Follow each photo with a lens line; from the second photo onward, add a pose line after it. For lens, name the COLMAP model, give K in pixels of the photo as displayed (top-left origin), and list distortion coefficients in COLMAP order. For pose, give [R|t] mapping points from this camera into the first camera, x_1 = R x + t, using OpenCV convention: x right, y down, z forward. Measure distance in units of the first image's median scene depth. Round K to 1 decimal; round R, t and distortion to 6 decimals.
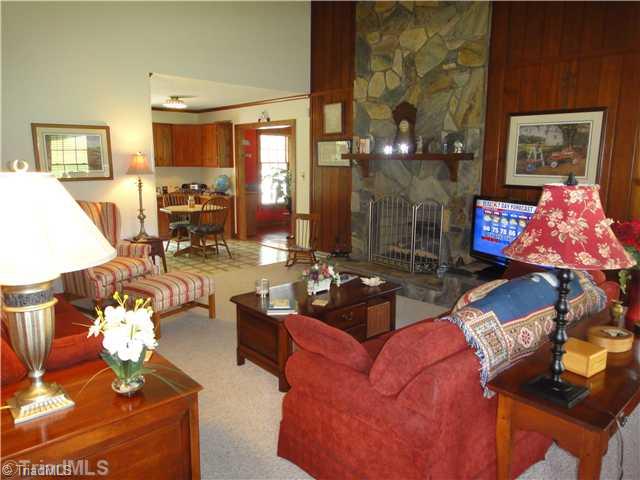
lens RADIAL K [[463.6, 0, 320.7], [0, 463.6, 239.5], [0, 0, 1]] dist [0.011243, 0.004407]
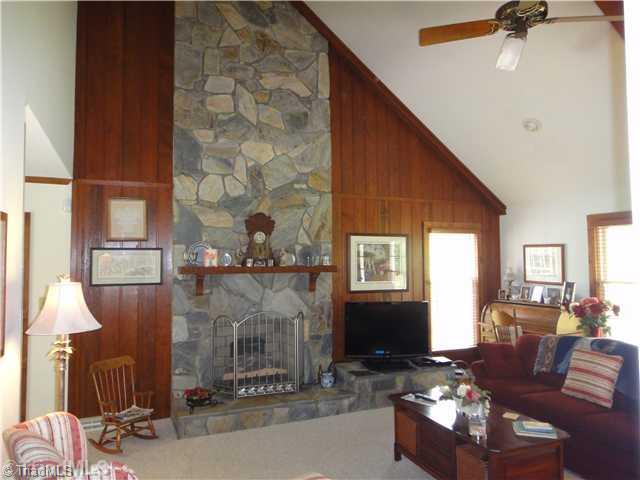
lens RADIAL K [[463.6, 0, 320.5], [0, 463.6, 239.5], [0, 0, 1]] dist [0.011243, 0.004407]
pose [[0.322214, 0.035969, 0.945983, -0.687737], [0.170830, 0.980664, -0.095474, -0.133130], [-0.931126, 0.192365, 0.309839, 0.613162]]
